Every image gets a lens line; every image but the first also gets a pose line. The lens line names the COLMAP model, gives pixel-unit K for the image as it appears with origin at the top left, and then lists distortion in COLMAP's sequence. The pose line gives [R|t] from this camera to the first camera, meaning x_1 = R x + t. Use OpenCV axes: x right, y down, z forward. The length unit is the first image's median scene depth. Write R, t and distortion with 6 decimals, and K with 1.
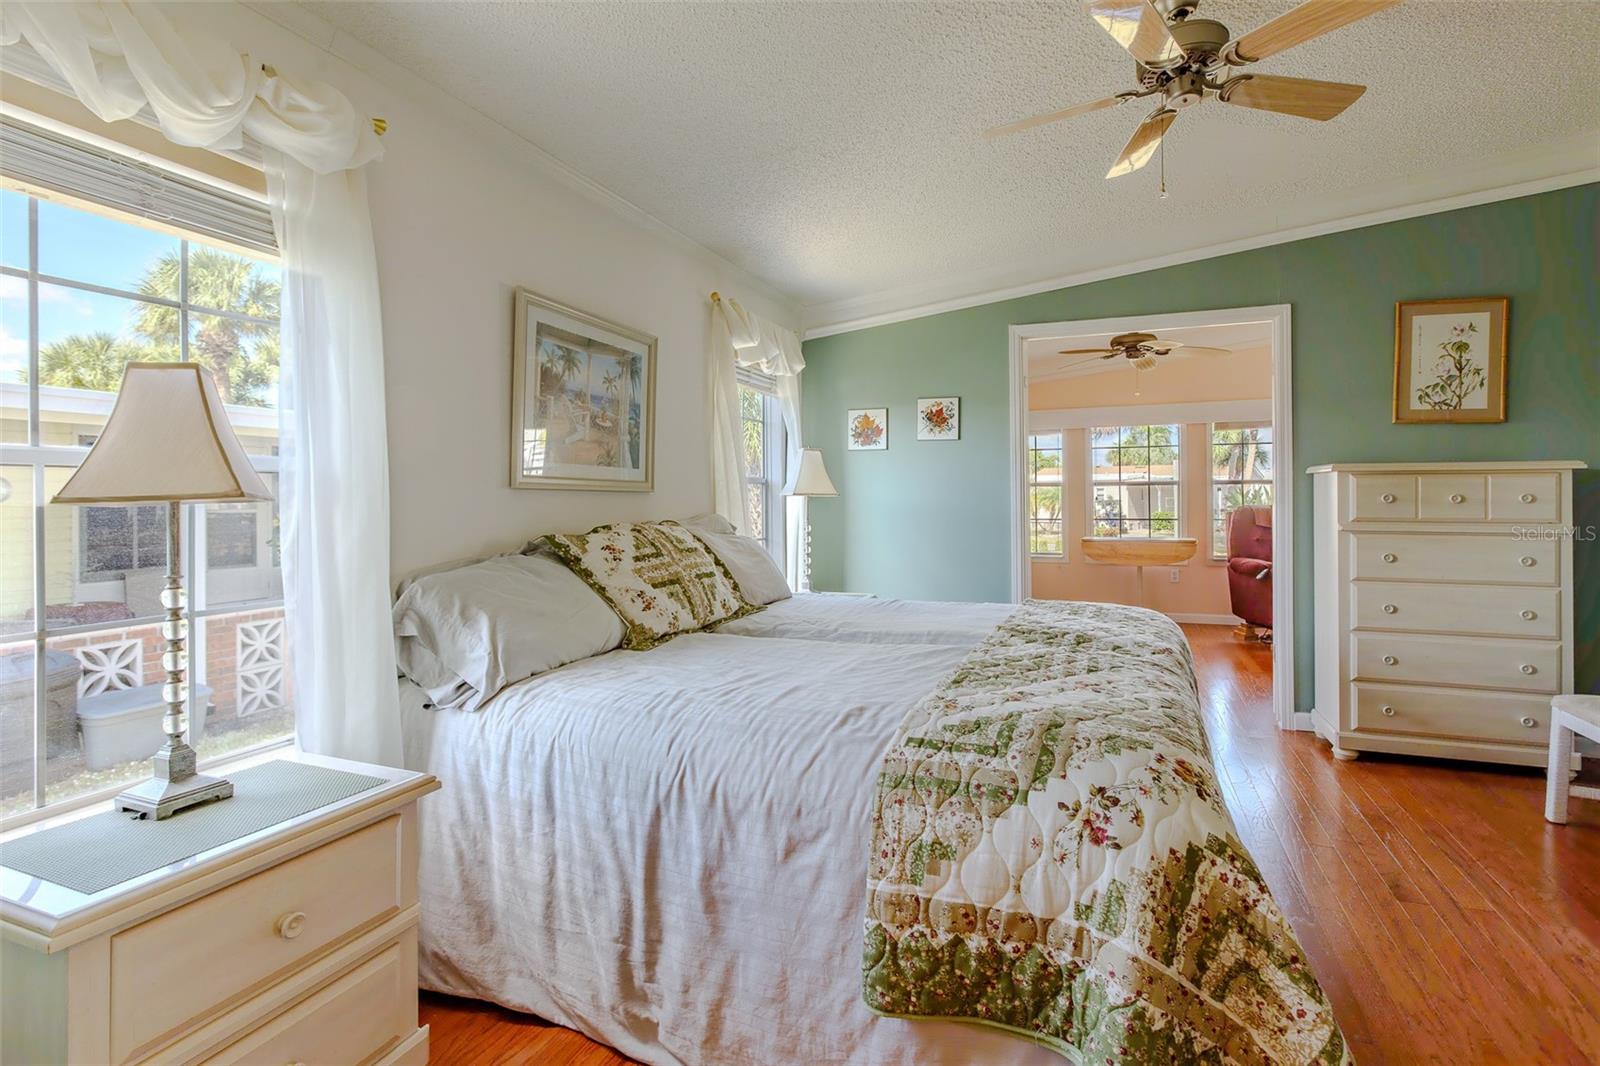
lens RADIAL K [[767.9, 0, 878.0], [0, 767.9, 490.8], [0, 0, 1]] dist [-0.000051, 0.000105]
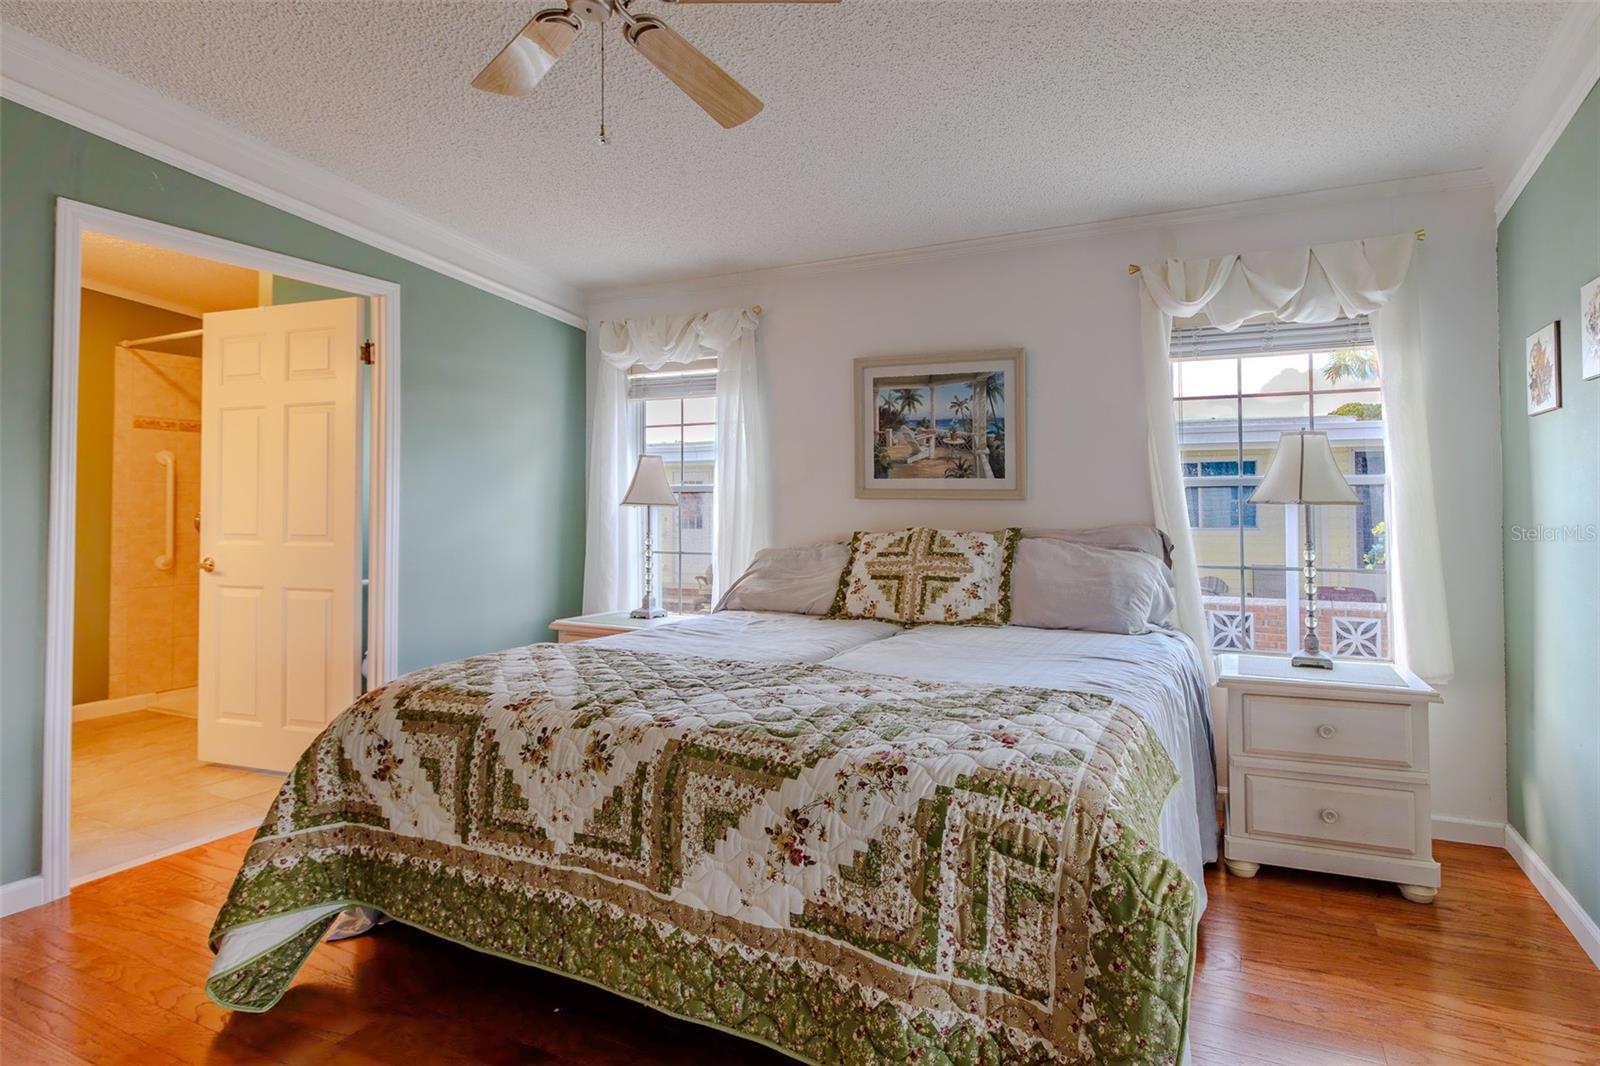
lens RADIAL K [[798.4, 0, 862.6], [0, 798.4, 491.3], [0, 0, 1]] dist [0.001900, 0.000483]
pose [[-0.109841, -0.010906, -0.993889, 0.942218], [0.007387, 0.999903, -0.011788, 0.001540], [0.993922, -0.008637, -0.109750, 1.077568]]
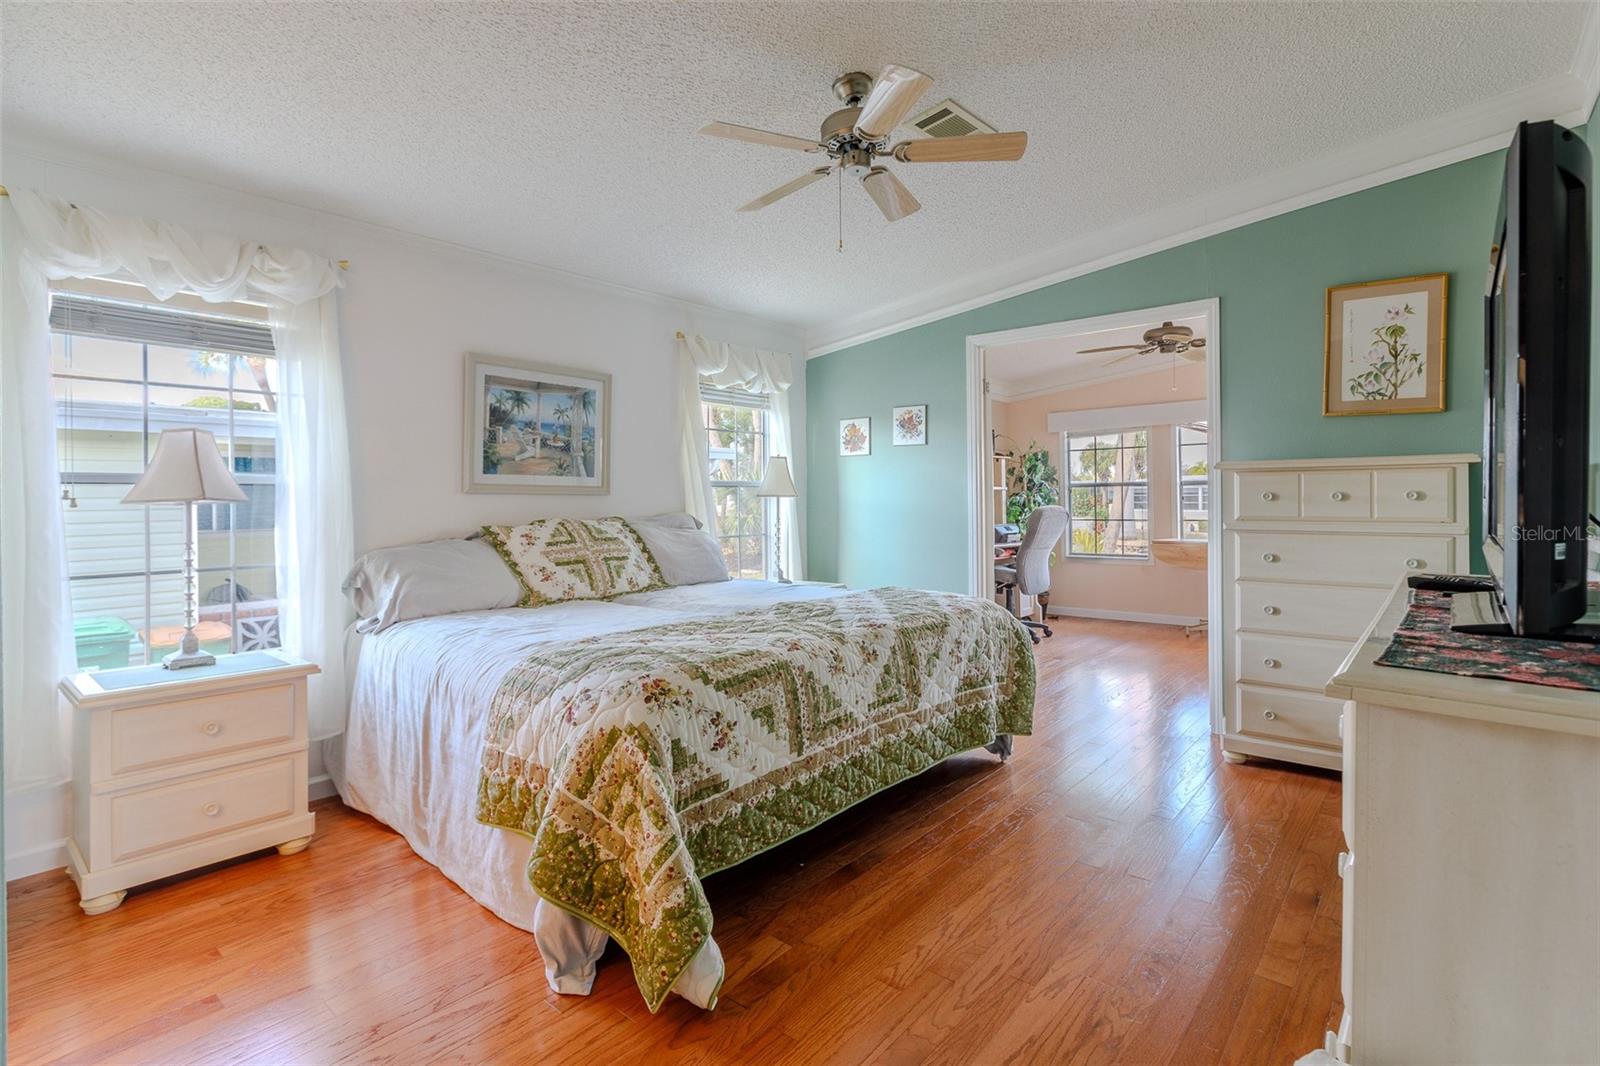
lens RADIAL K [[798.4, 0, 862.6], [0, 798.4, 491.3], [0, 0, 1]] dist [0.001900, 0.000483]
pose [[0.946068, -0.007682, -0.323877, 0.649895], [0.007490, 0.999970, -0.001842, 0.001514], [0.323881, -0.000683, 0.946097, -0.155735]]
